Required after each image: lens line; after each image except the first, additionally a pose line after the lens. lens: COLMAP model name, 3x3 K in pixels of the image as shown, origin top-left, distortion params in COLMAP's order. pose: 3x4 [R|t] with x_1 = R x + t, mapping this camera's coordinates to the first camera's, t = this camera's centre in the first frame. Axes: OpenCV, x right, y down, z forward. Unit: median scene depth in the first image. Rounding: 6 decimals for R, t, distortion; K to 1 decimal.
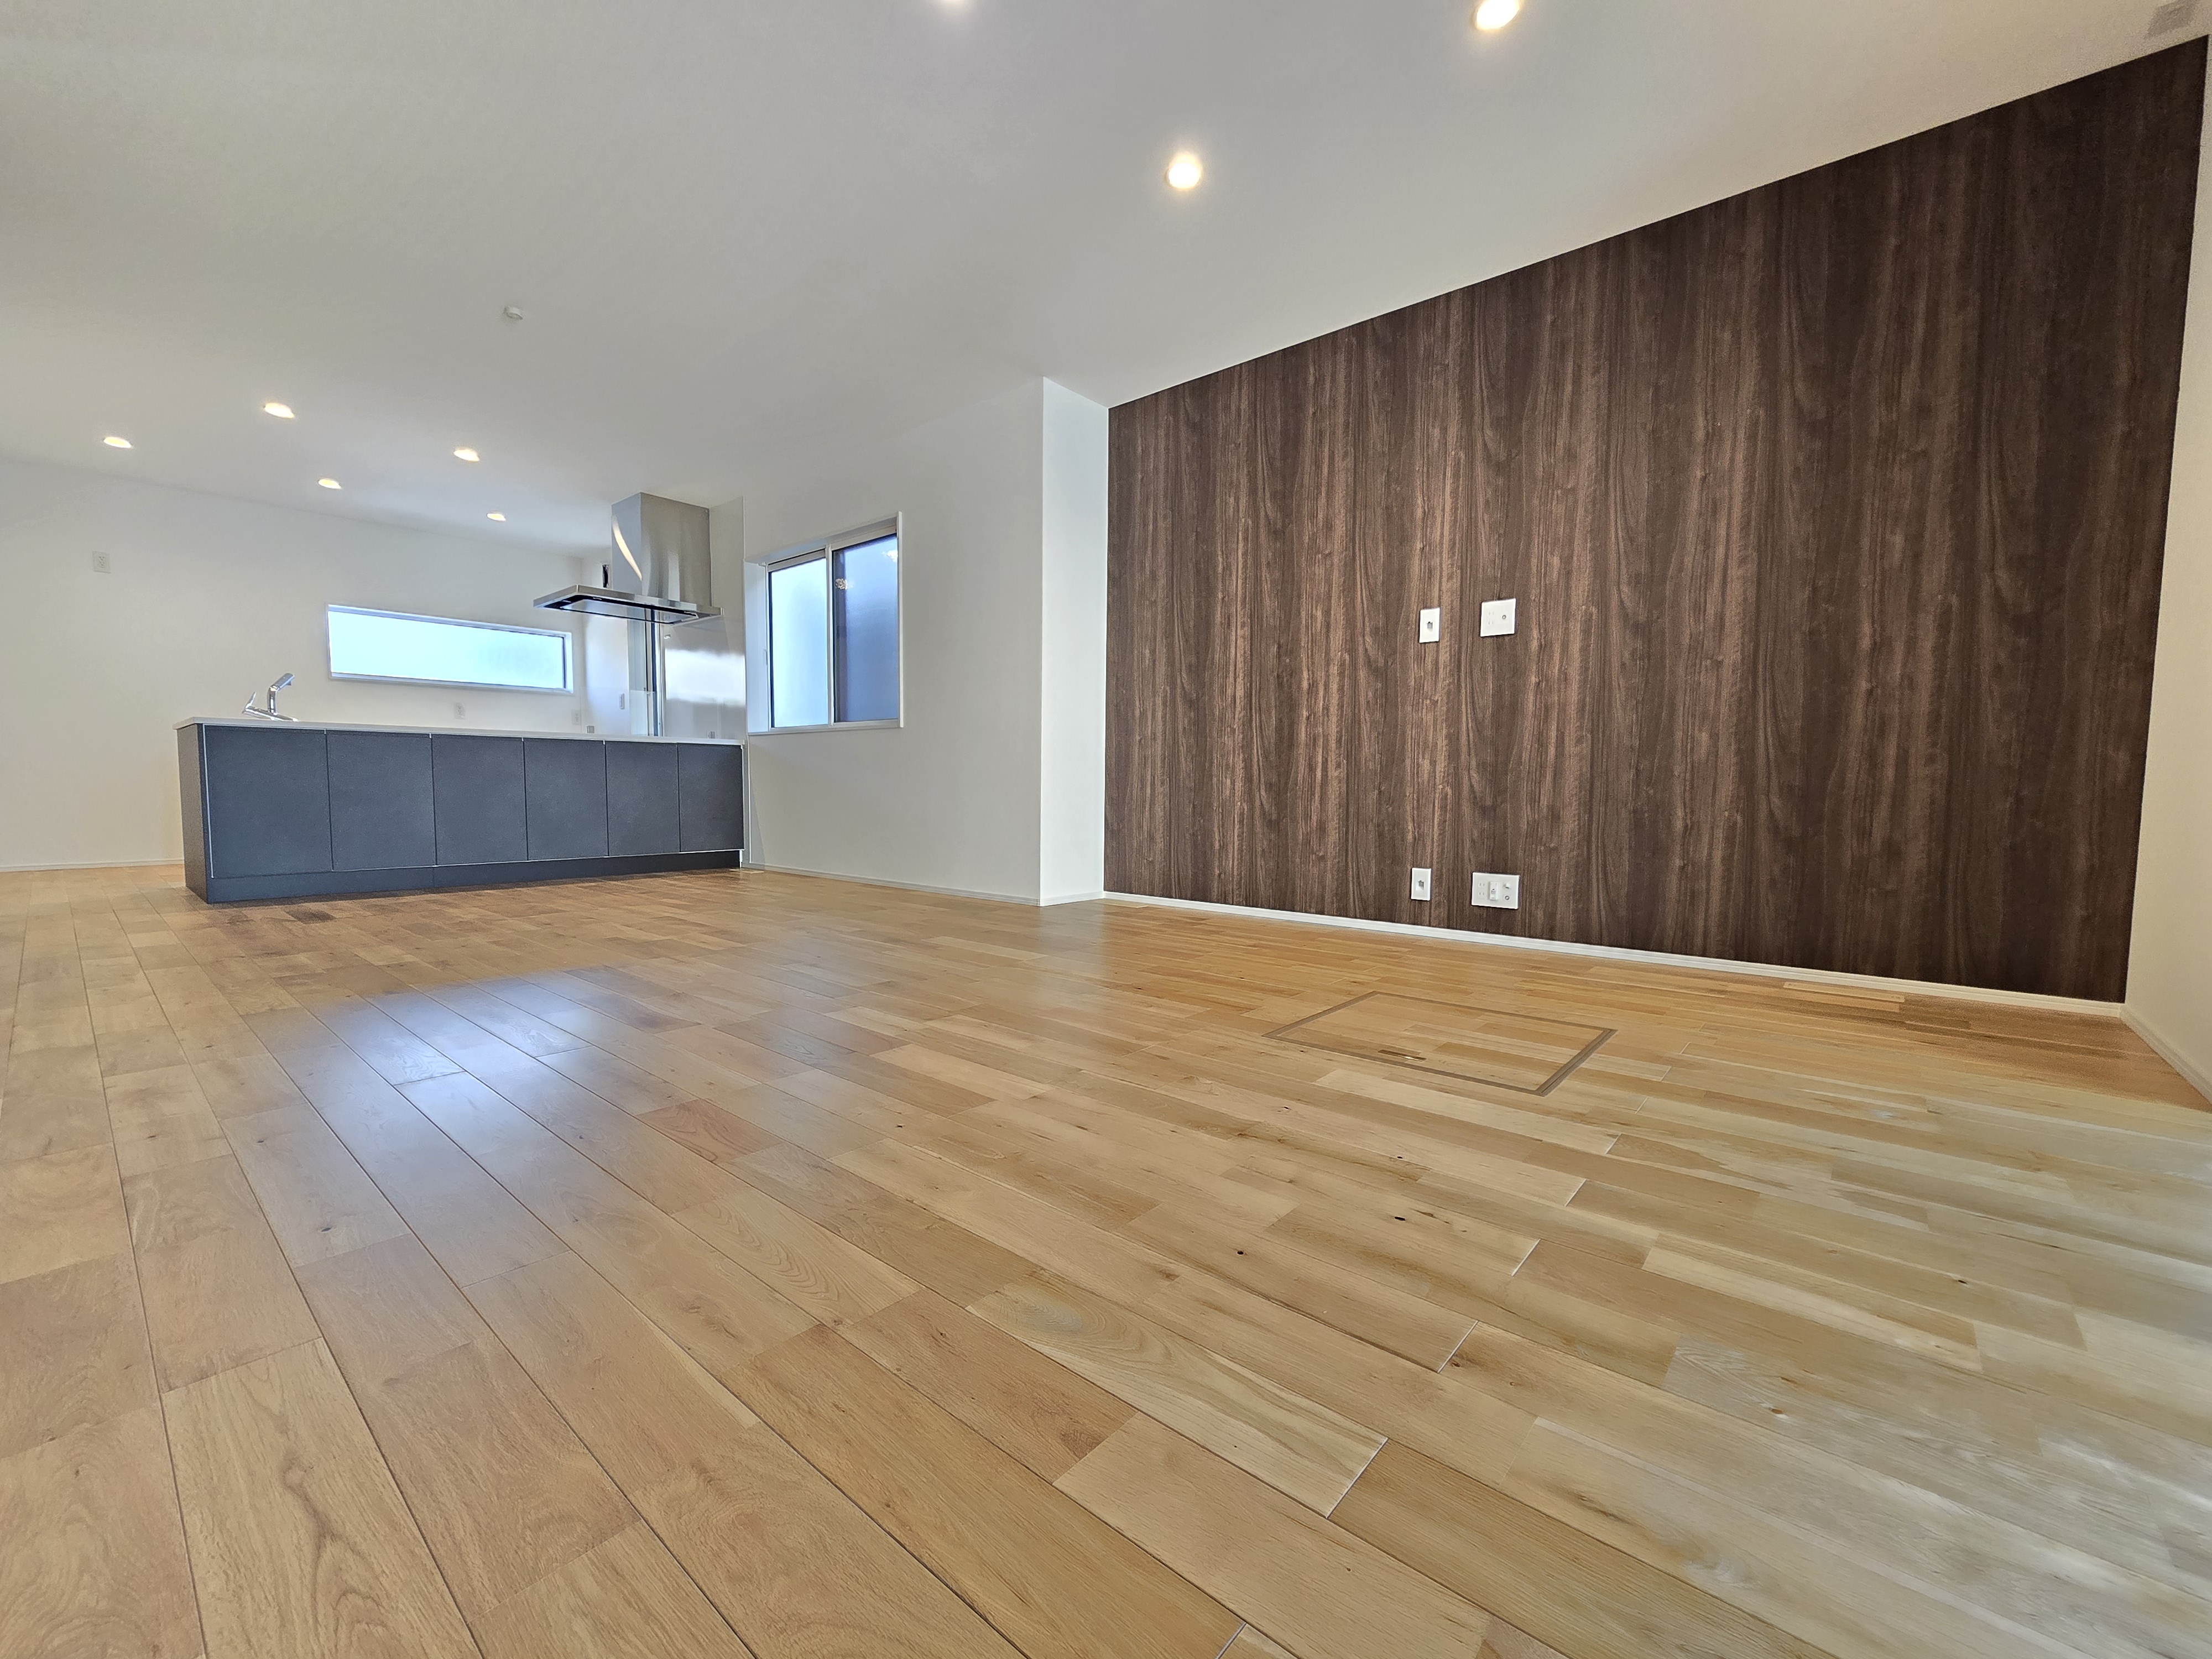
lens RADIAL K [[909.9, 0, 1117.9], [0, 909.9, 825.8], [0, 0, 1]] dist [-0.002182, 0.000144]
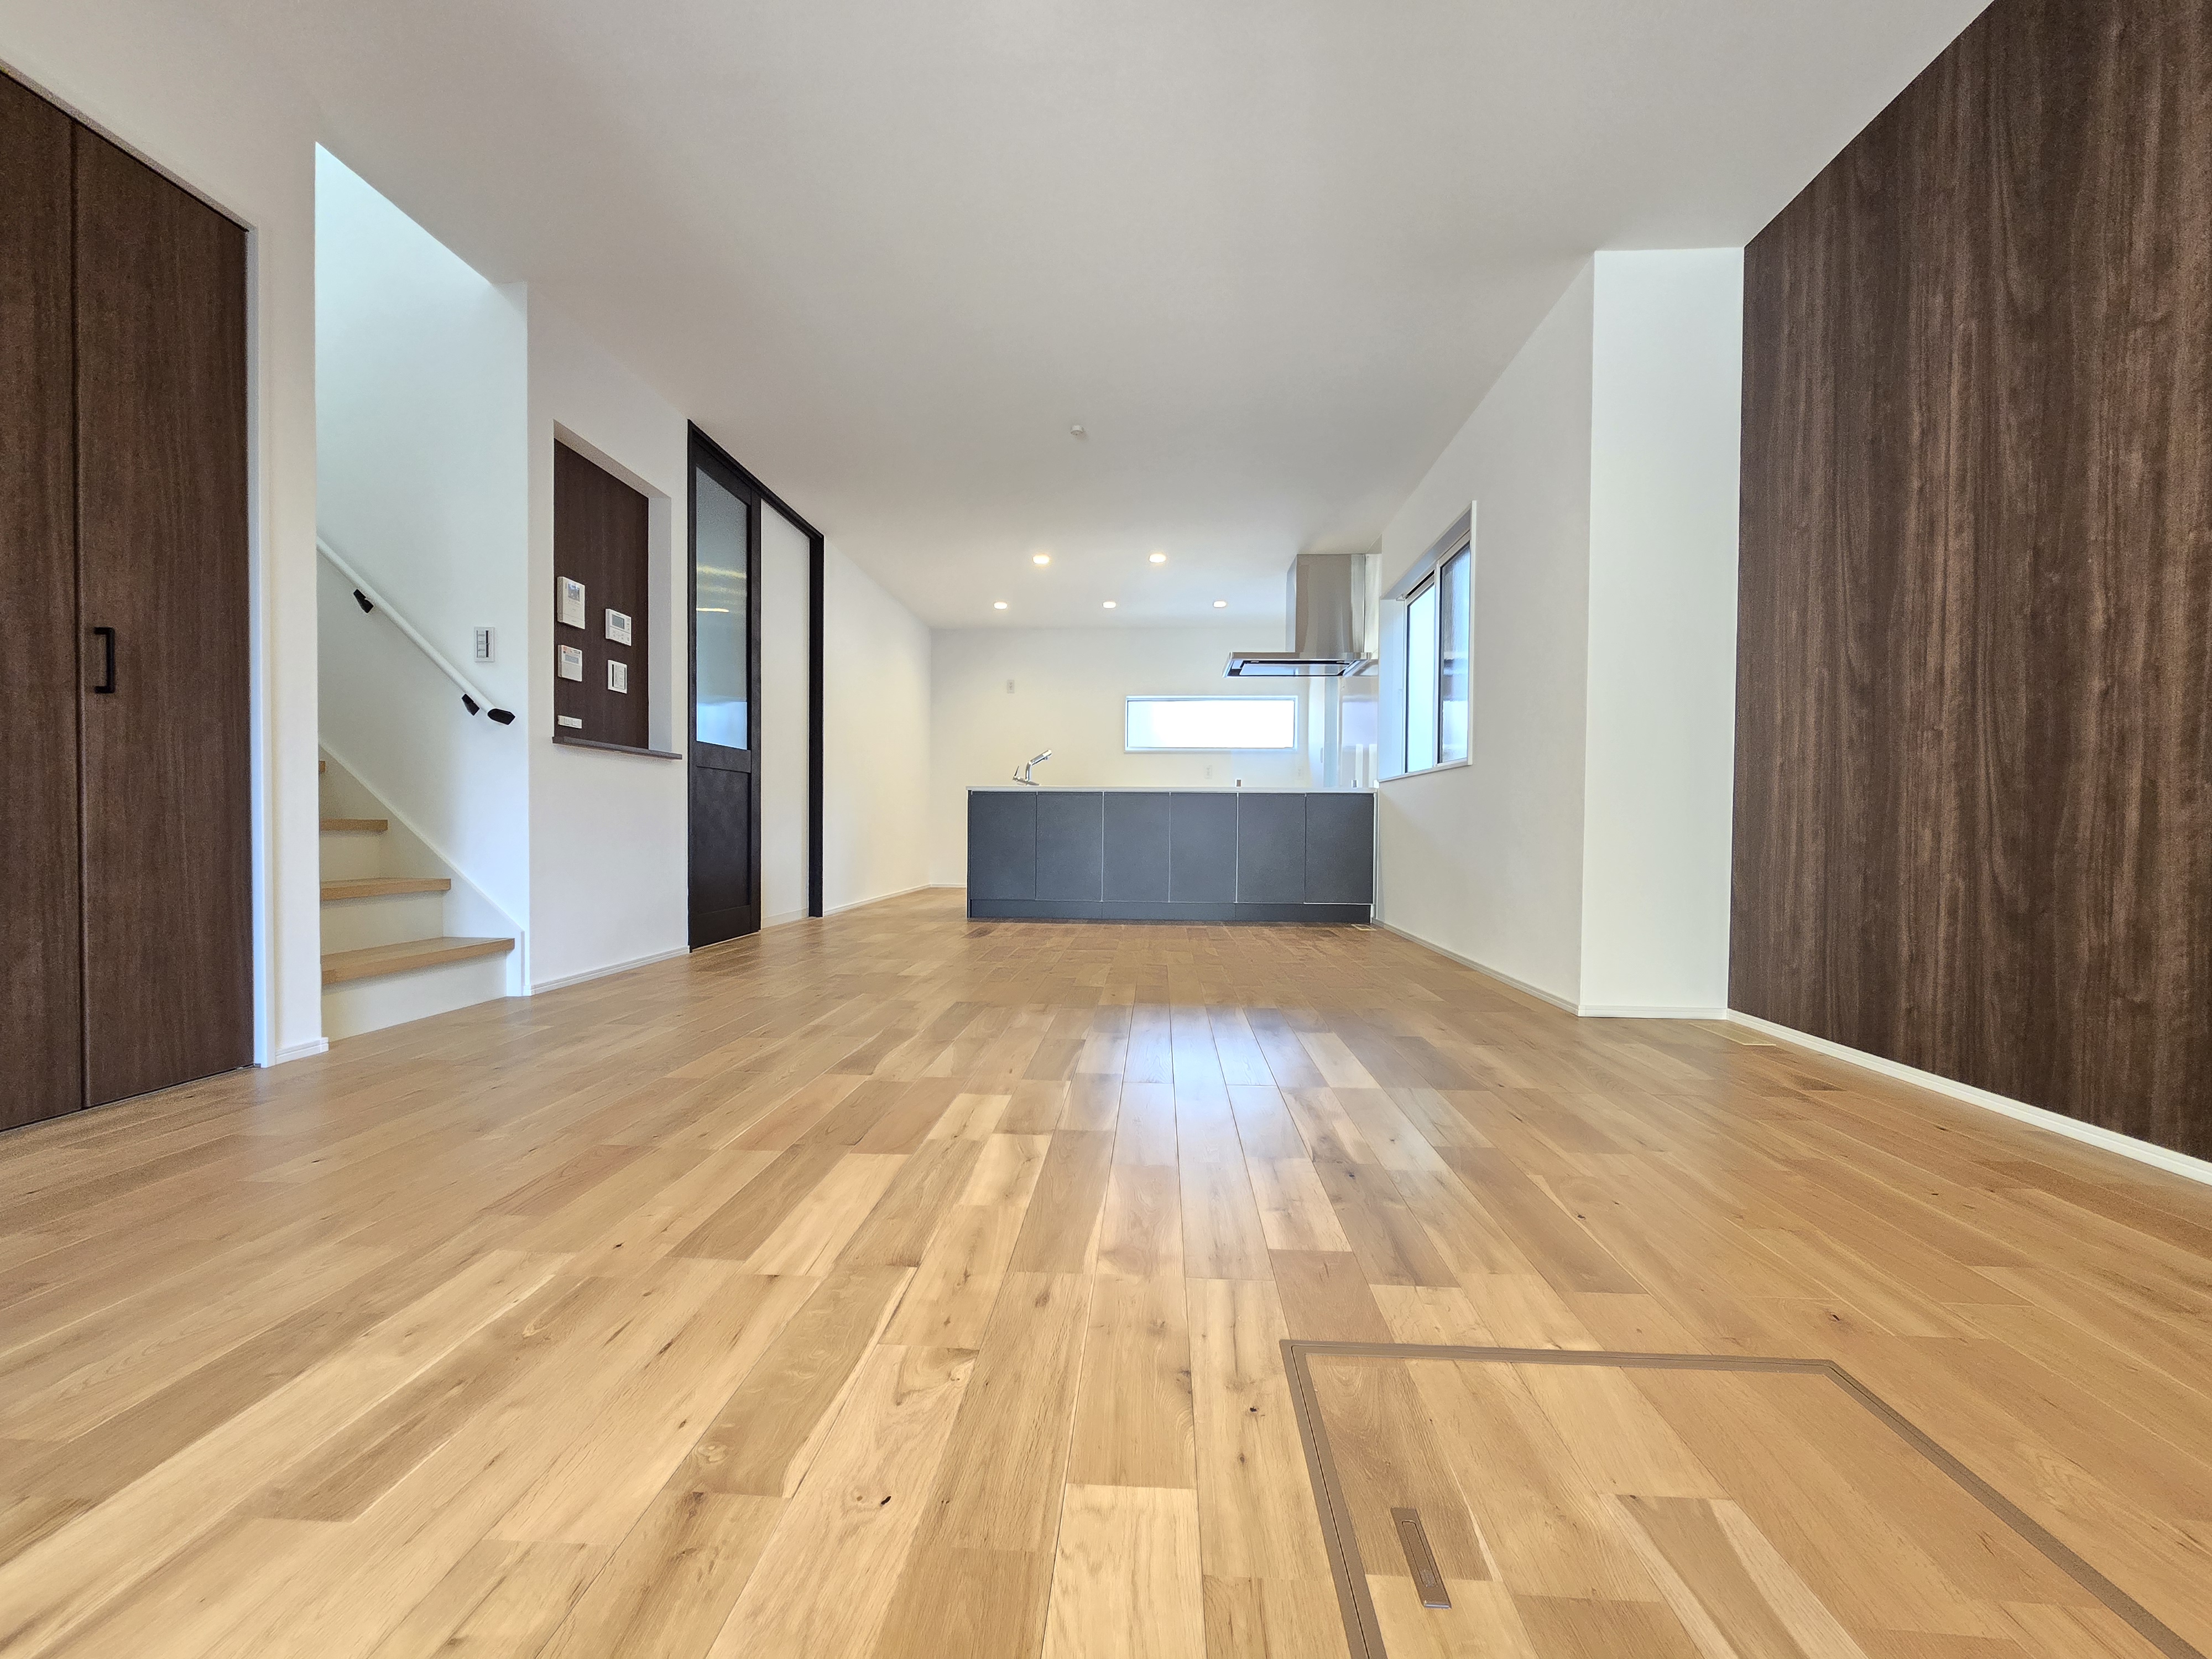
lens RADIAL K [[909.9, 0, 1102.6], [0, 909.9, 831.6], [0, 0, 1]] dist [-0.002182, 0.000144]
pose [[0.598084, 0.001841, -0.801431, 0.258550], [-0.041657, 0.998717, -0.028793, -0.015358], [0.800350, 0.050606, 0.597393, 0.315447]]
